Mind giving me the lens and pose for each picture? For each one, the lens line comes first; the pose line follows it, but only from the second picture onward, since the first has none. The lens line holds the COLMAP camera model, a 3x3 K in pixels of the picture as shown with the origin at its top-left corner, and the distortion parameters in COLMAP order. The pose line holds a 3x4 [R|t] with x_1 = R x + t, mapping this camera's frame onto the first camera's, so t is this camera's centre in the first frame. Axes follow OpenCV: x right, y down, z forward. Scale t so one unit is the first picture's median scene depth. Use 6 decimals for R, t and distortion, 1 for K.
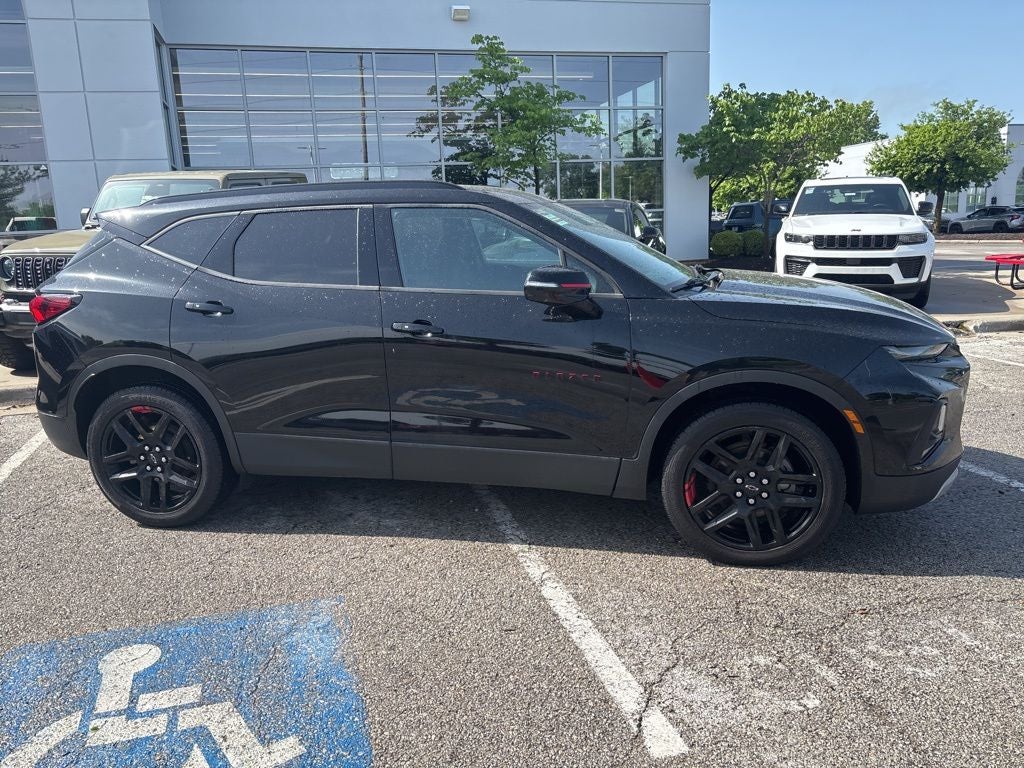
lens RADIAL K [[776.2, 0, 507.7], [0, 776.2, 390.6], [0, 0, 1]] dist [0.053191, -0.063593]
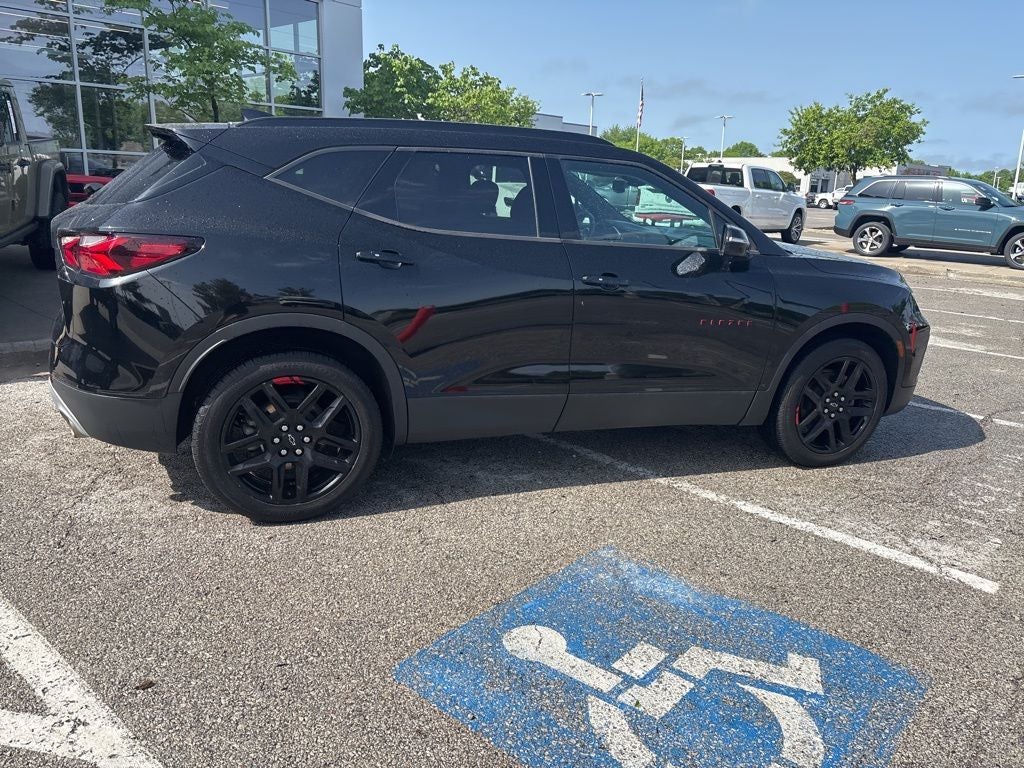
lens RADIAL K [[776.2, 0, 507.9], [0, 776.2, 378.2], [0, 0, 1]] dist [0.053191, -0.063593]
pose [[0.832564, -0.068524, 0.549674, -0.757354], [0.046232, 0.997453, 0.054321, -0.012877], [-0.551996, -0.019813, 0.833611, 0.200860]]
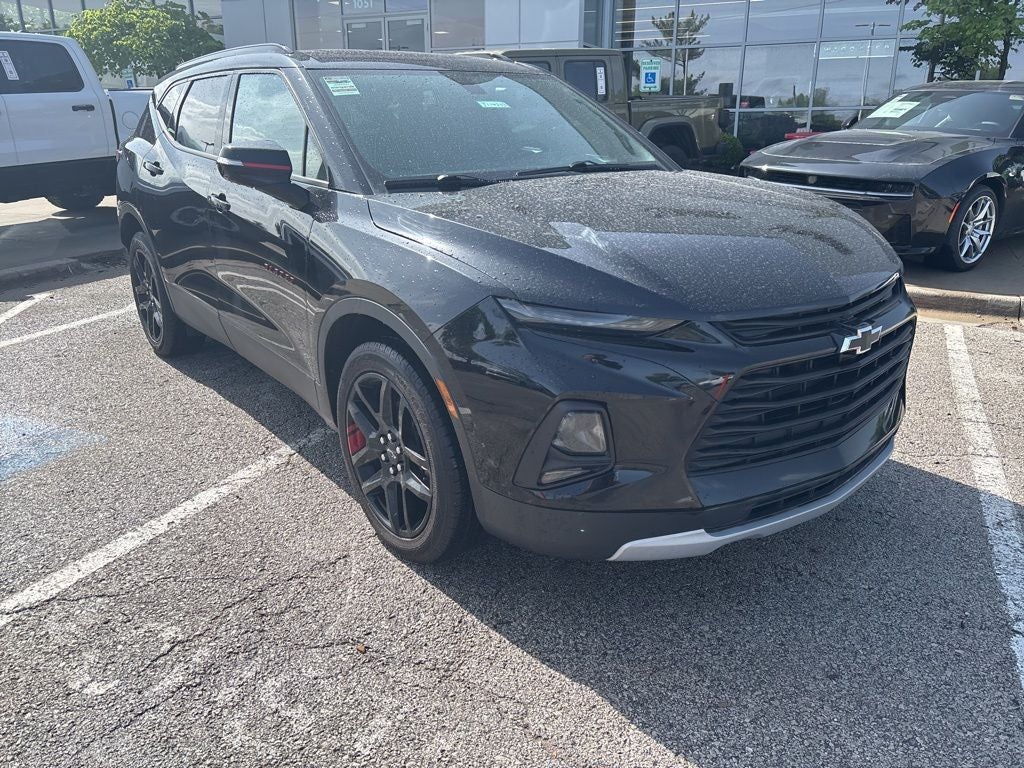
lens RADIAL K [[776.2, 0, 506.8], [0, 776.2, 388.7], [0, 0, 1]] dist [0.053191, -0.063593]
pose [[0.761023, 0.242092, -0.601859, 0.761093], [-0.163727, 0.969401, 0.182907, -0.087091], [0.627724, -0.040656, 0.777374, 0.430709]]
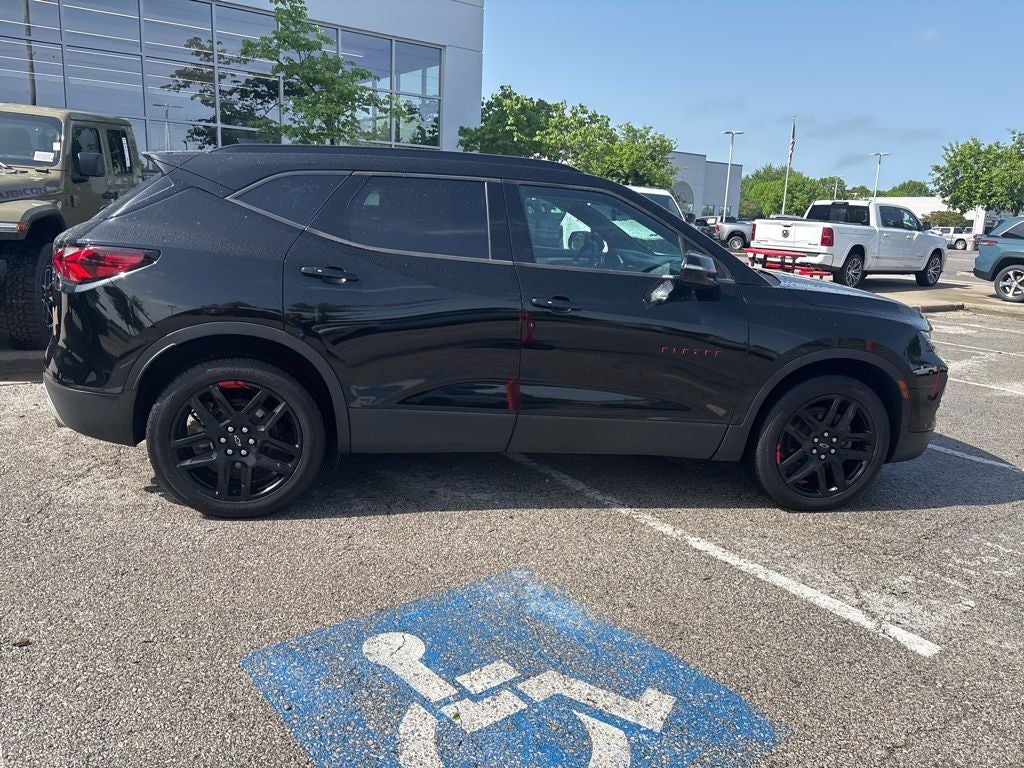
lens RADIAL K [[776.2, 0, 508.5], [0, 776.2, 376.5], [0, 0, 1]] dist [0.053191, -0.063593]
pose [[0.919028, -0.000618, 0.394193, -0.553181], [-0.000092, 0.999998, 0.001781, 0.013826], [-0.394193, -0.001673, 0.919026, 0.072219]]
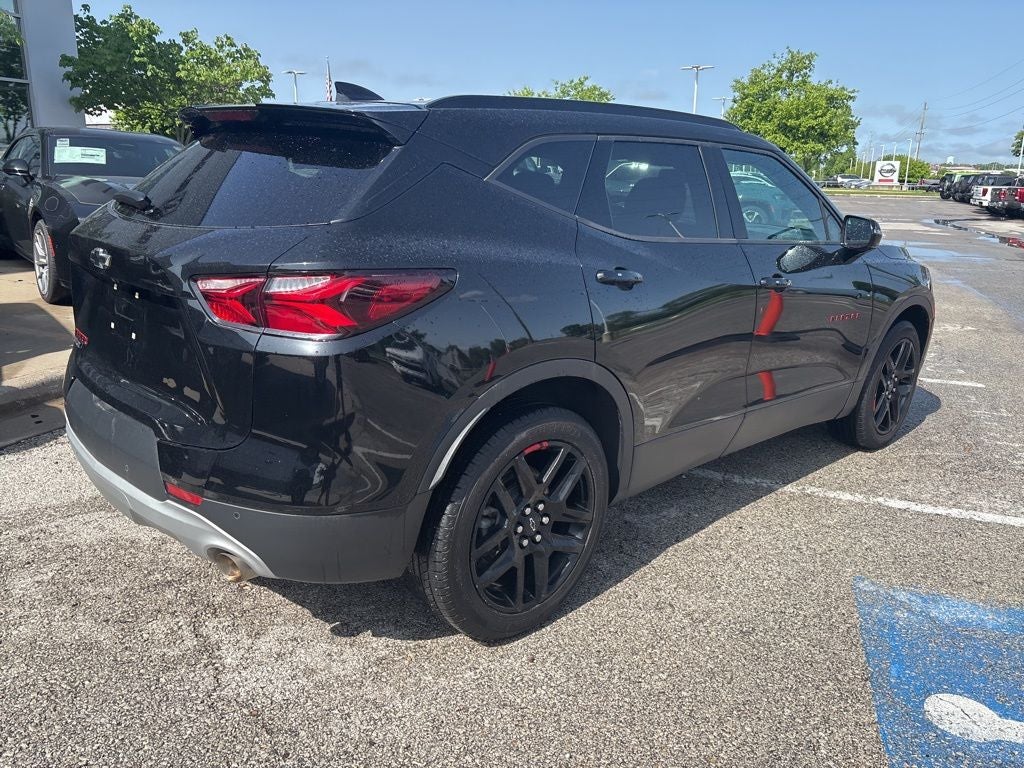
lens RADIAL K [[776.2, 0, 508.6], [0, 776.2, 378.7], [0, 0, 1]] dist [0.053191, -0.063593]
pose [[0.557139, -0.163930, 0.814078, -1.014046], [0.128976, 0.985508, 0.110181, -0.106239], [-0.820342, 0.043610, 0.570208, 0.697567]]
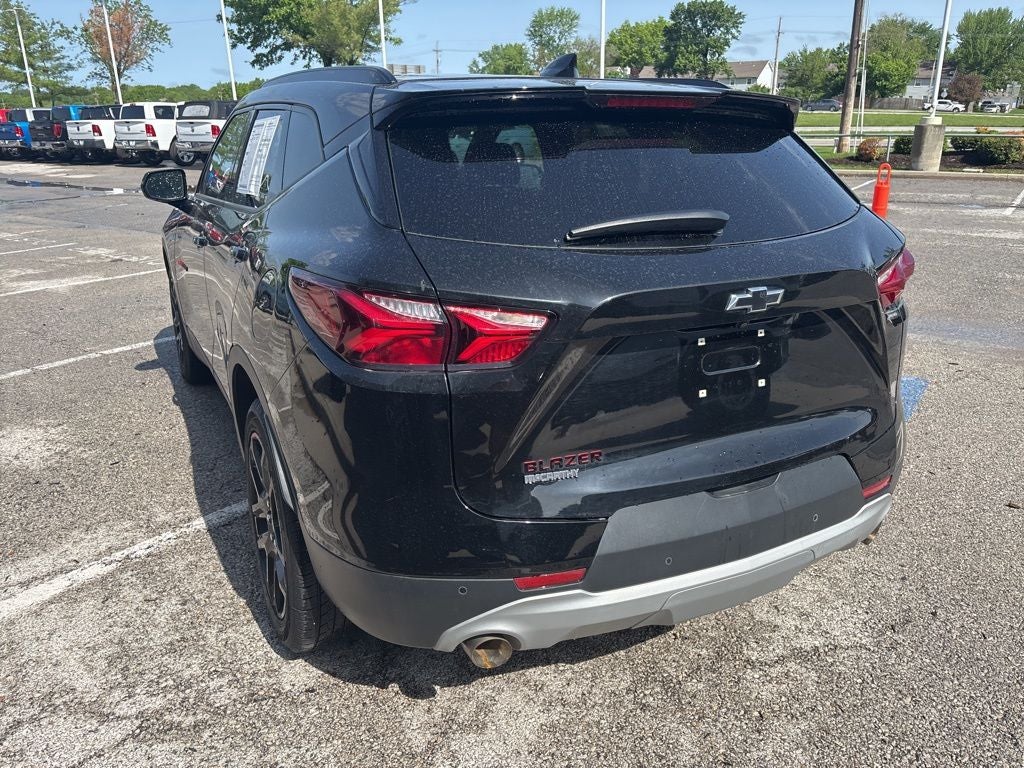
lens RADIAL K [[776.2, 0, 509.4], [0, 776.2, 380.1], [0, 0, 1]] dist [0.053191, -0.063593]
pose [[-0.636057, -0.210190, 0.742463, -0.938940], [0.191351, 0.889168, 0.415650, -0.355556], [-0.747540, 0.406448, -0.525342, 1.693052]]
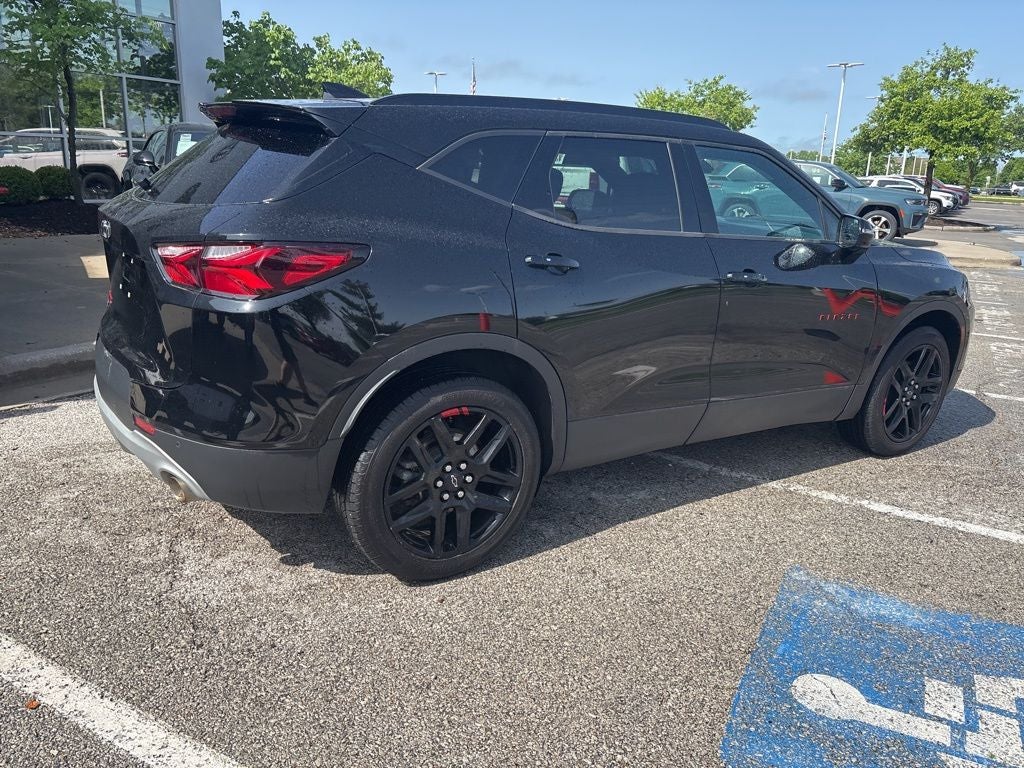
lens RADIAL K [[776.2, 0, 508.1], [0, 776.2, 382.4], [0, 0, 1]] dist [0.053191, -0.063593]
pose [[0.693595, -0.128999, 0.708721, -0.956887], [0.086076, 0.991628, 0.096254, -0.067083], [-0.715204, -0.005758, 0.698892, 0.513673]]
